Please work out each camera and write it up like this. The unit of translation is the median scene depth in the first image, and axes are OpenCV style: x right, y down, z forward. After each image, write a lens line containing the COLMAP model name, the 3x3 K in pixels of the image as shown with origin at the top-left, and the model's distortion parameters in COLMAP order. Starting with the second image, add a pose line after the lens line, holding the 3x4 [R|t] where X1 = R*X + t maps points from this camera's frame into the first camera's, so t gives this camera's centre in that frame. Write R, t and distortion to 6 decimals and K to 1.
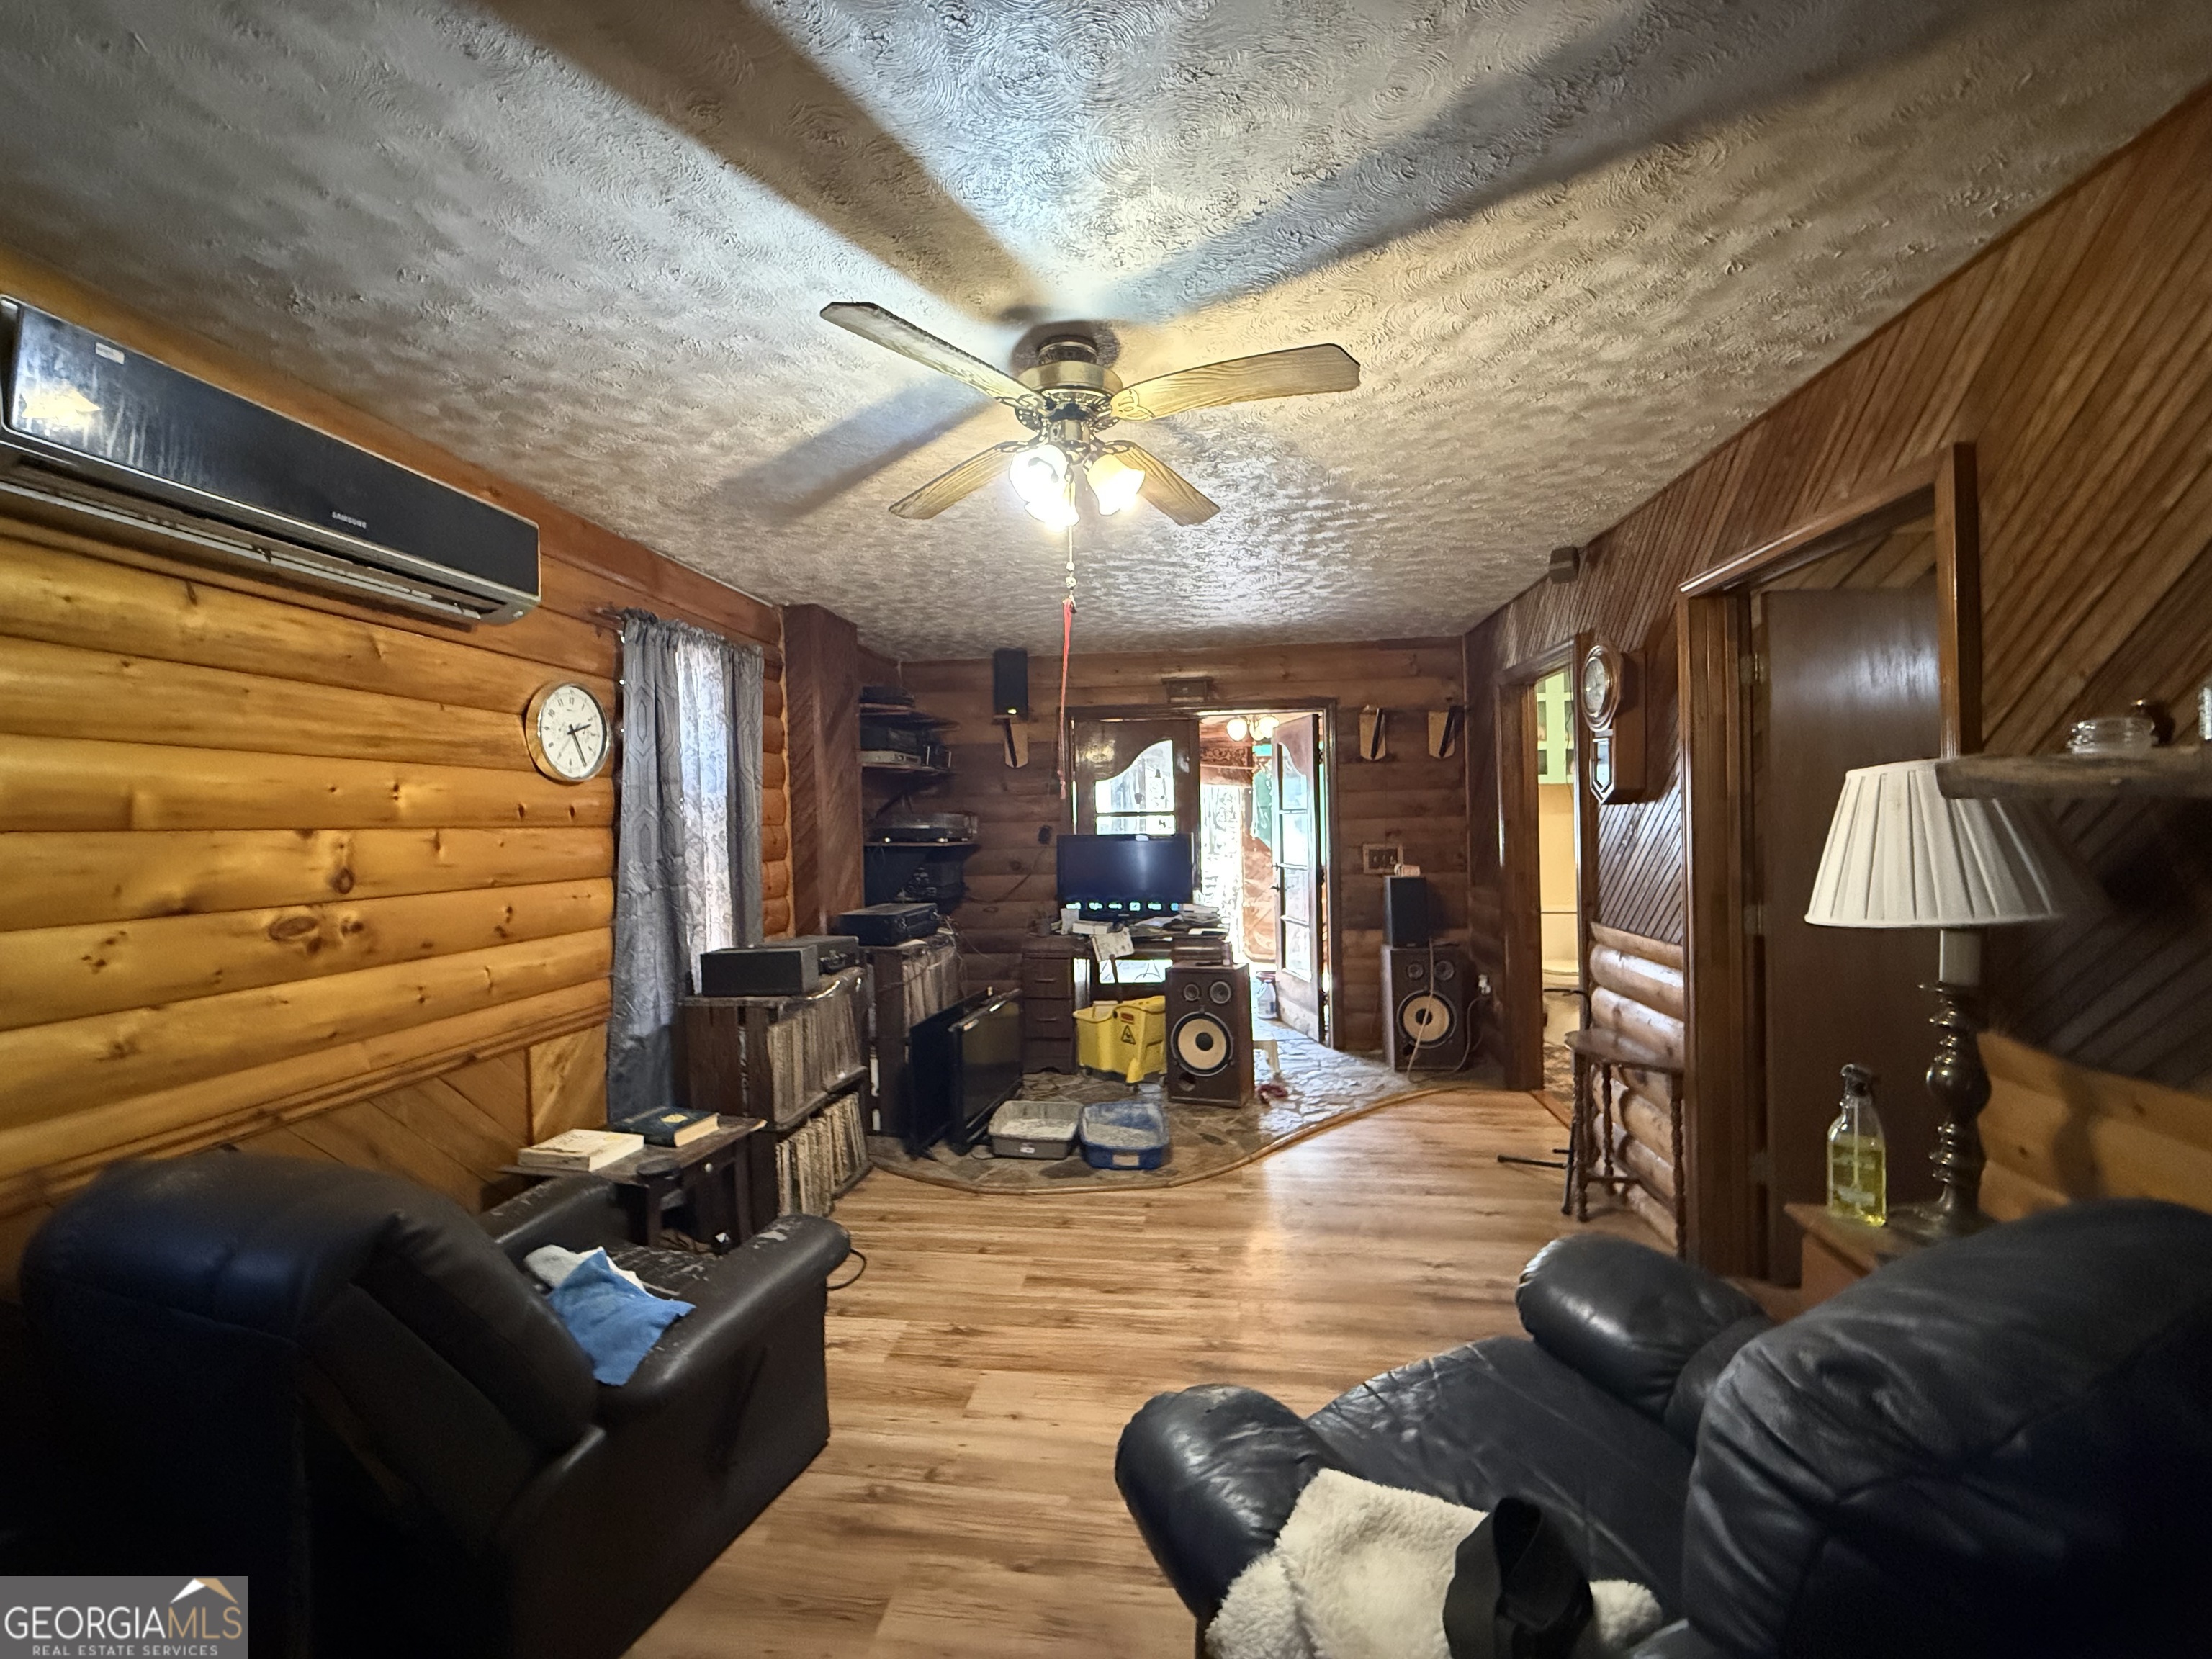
lens RADIAL K [[877.9, 0, 1109.3], [0, 877.9, 824.3], [0, 0, 1]] dist [-0.008984, 0.000907]
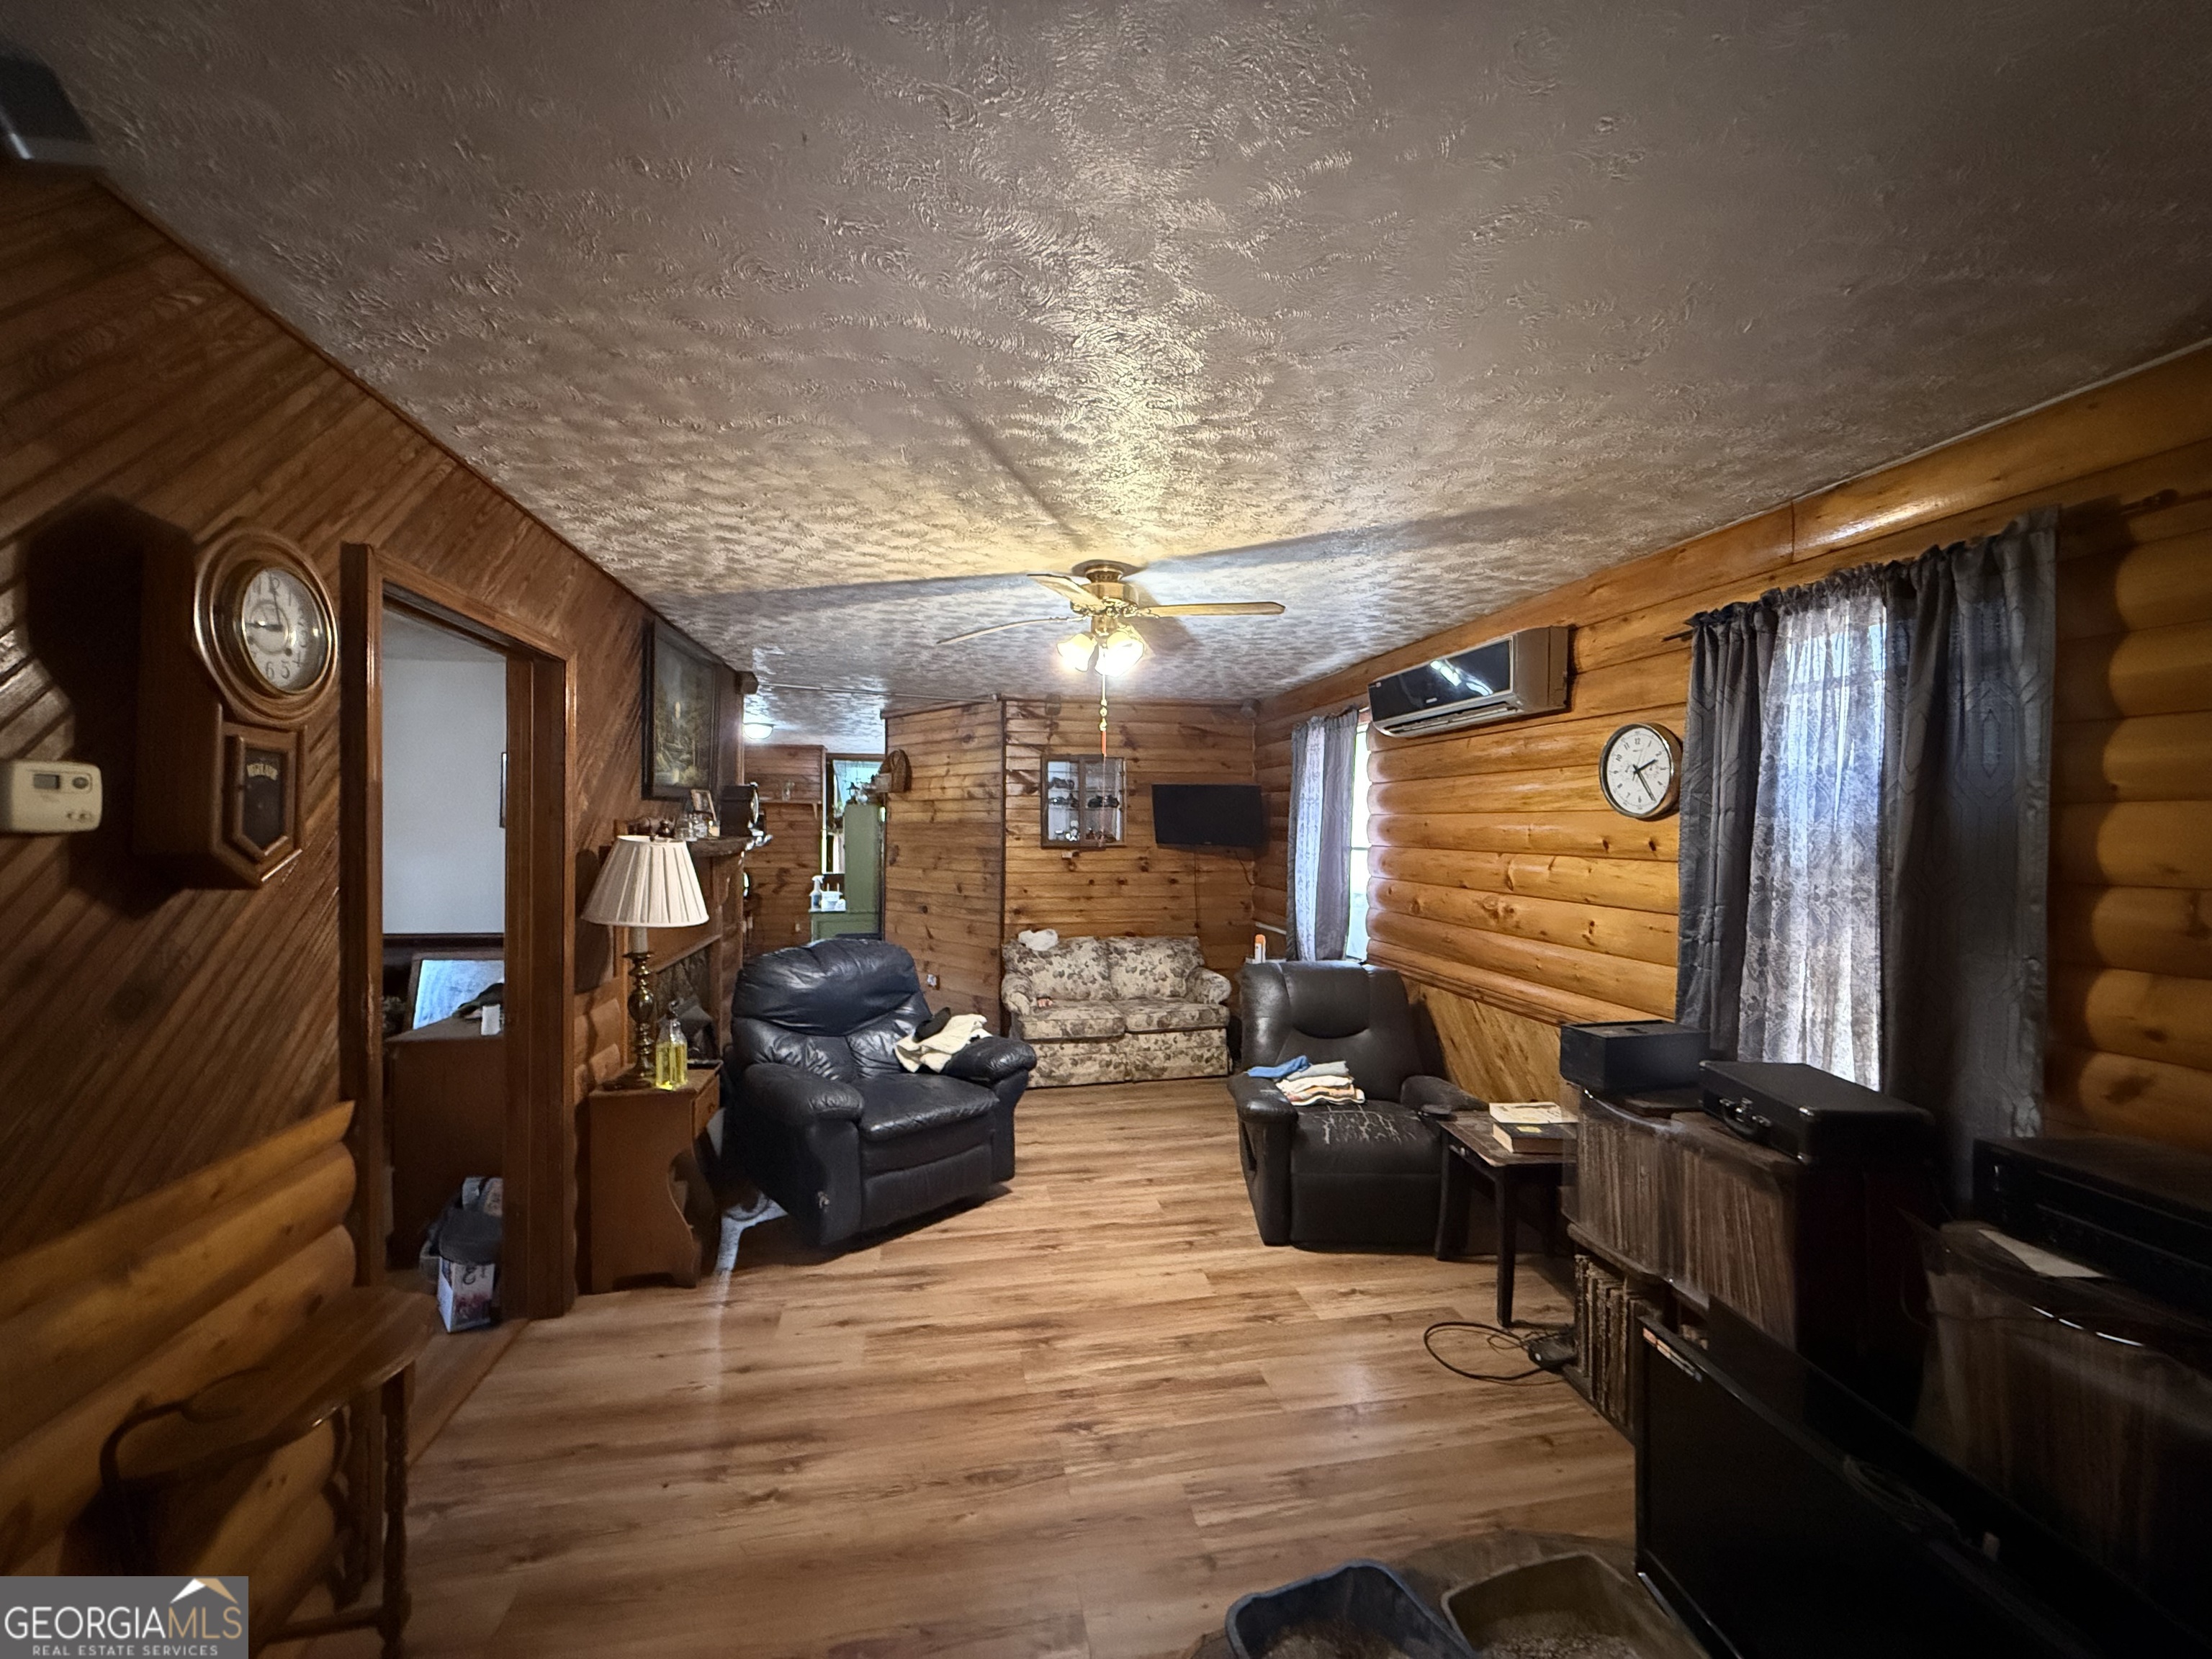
lens RADIAL K [[877.9, 0, 1105.3], [0, 877.9, 830.0], [0, 0, 1]] dist [-0.008984, 0.000907]
pose [[-0.949061, 0.024424, -0.314146, 0.359285], [0.016952, 0.999505, 0.026496, -0.079975], [0.314637, 0.019821, -0.949005, 1.961293]]
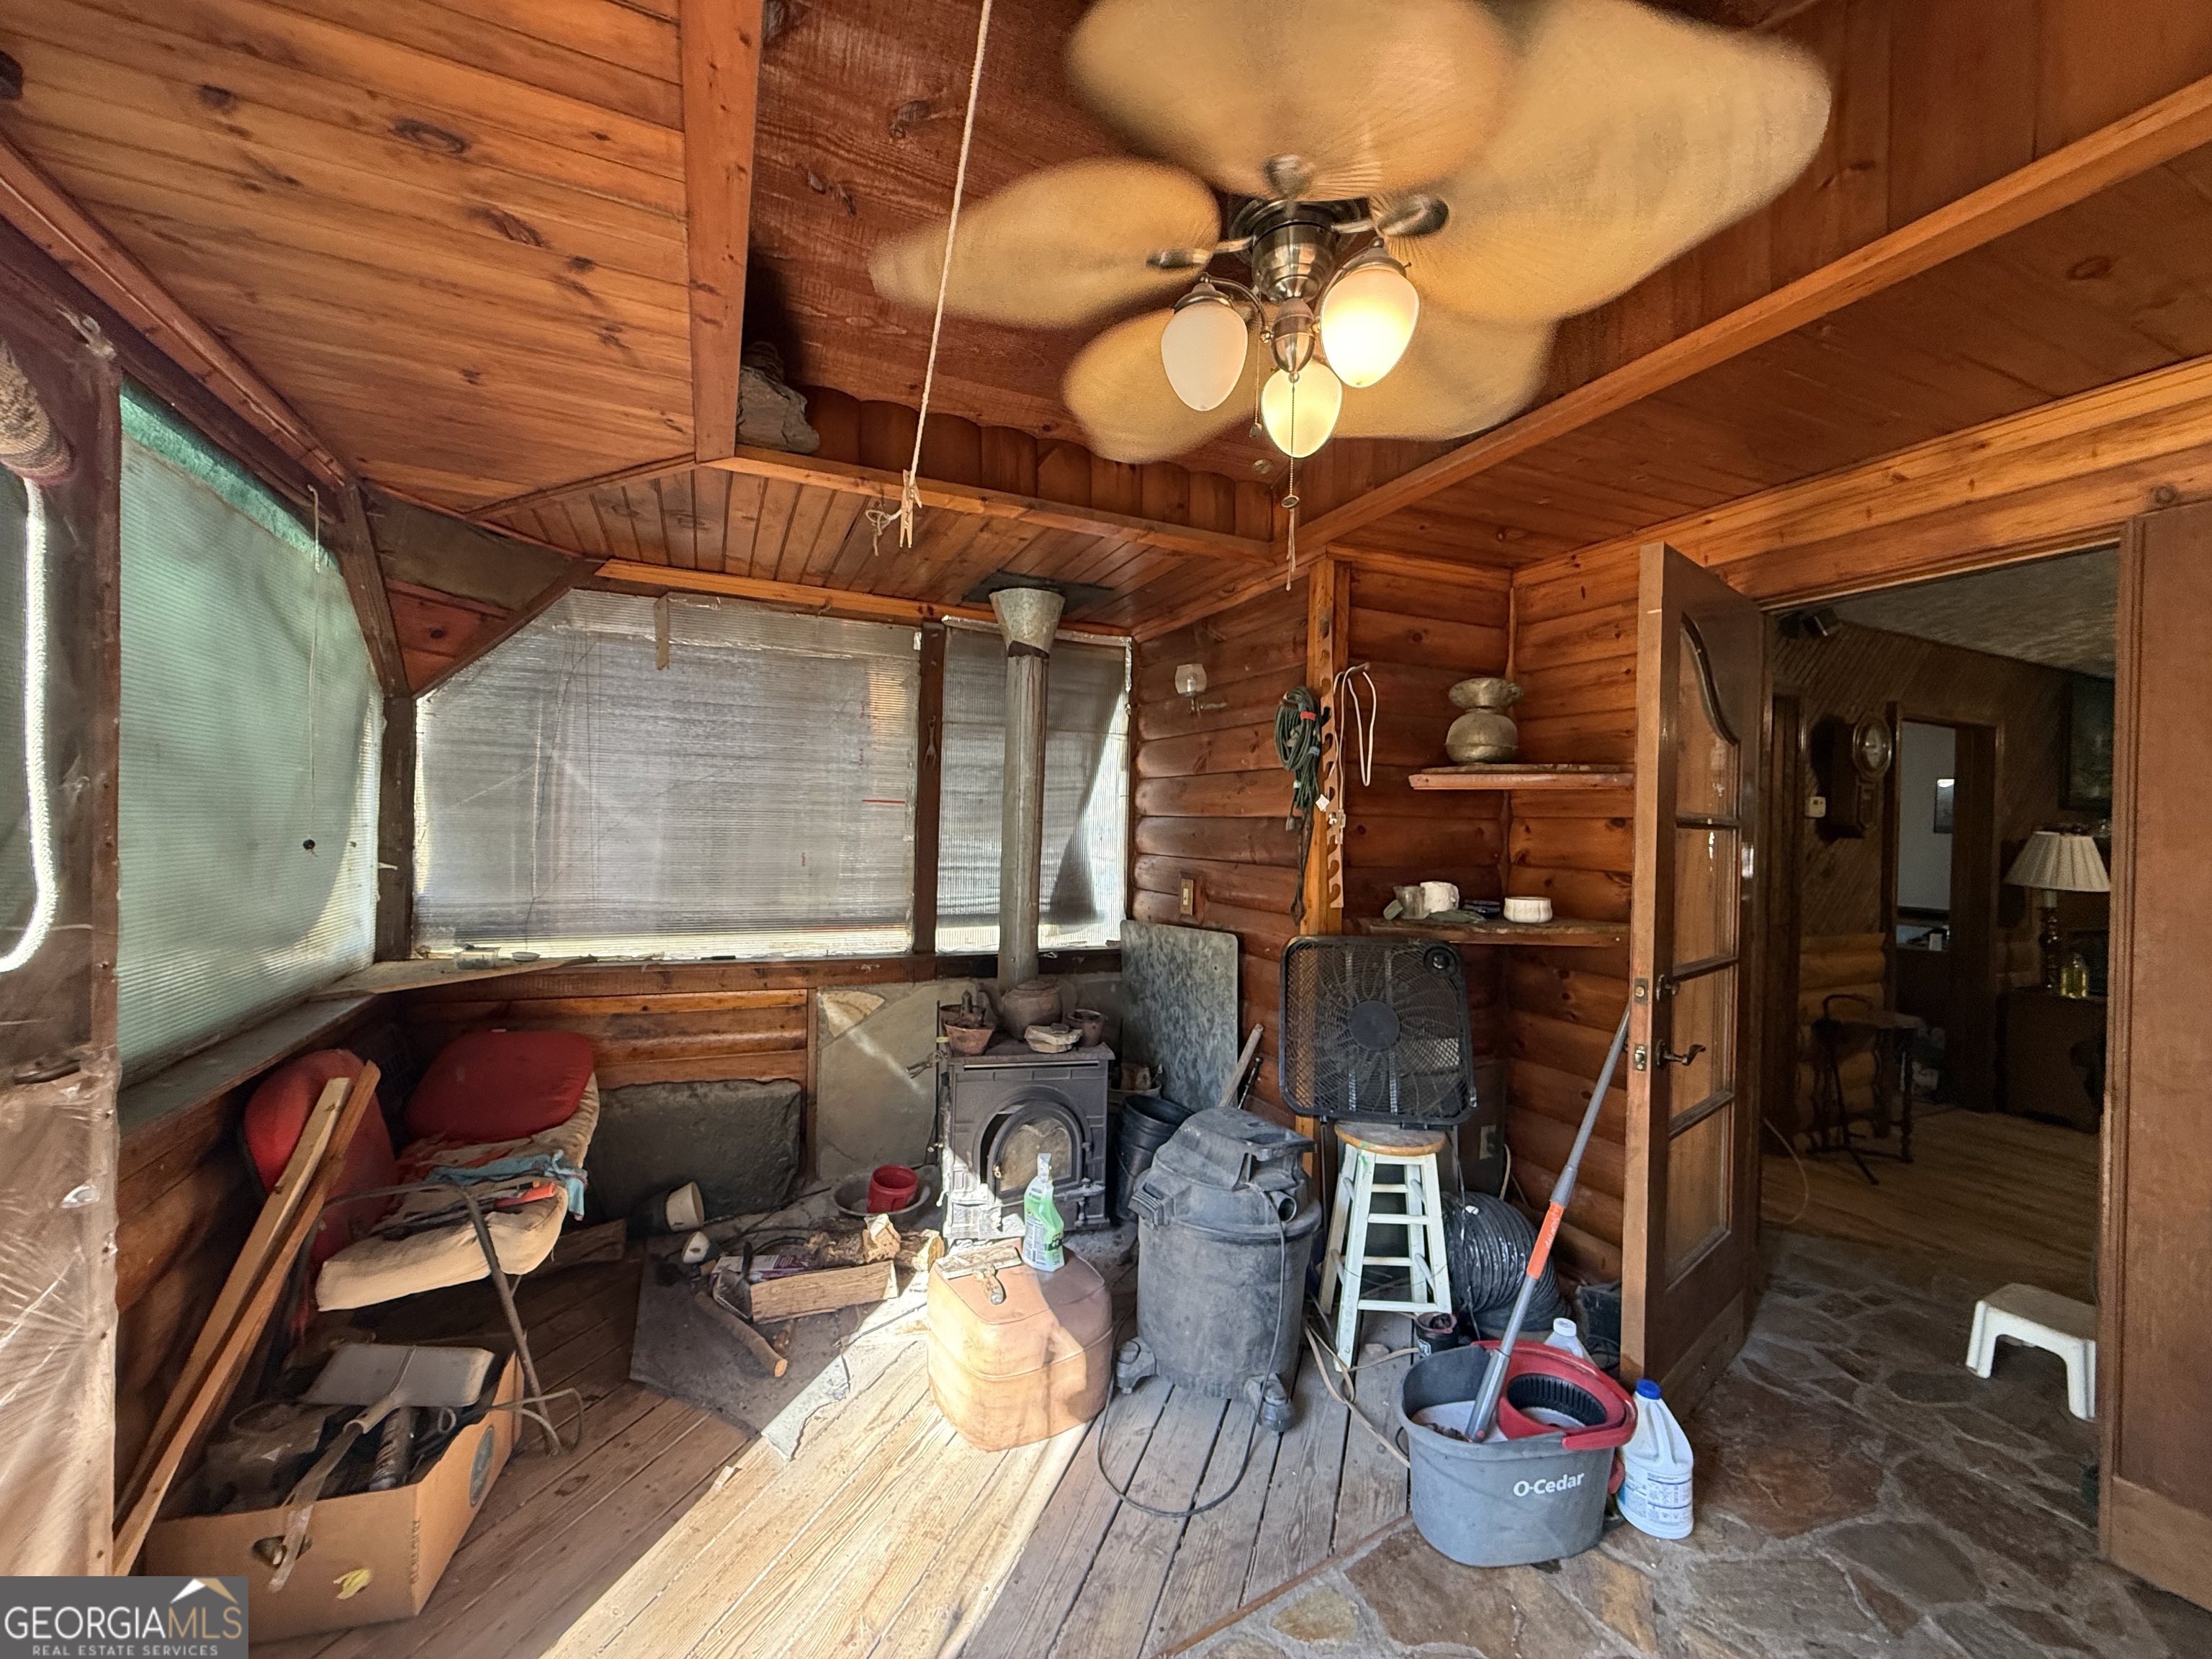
lens RADIAL K [[877.9, 0, 1102.1], [0, 877.9, 828.4], [0, 0, 1]] dist [-0.008984, 0.000907]
pose [[-0.520871, 0.015368, 0.853497, 0.107986], [0.001866, 0.999856, -0.016865, -0.037705], [-0.853633, -0.007192, -0.520825, 3.092472]]
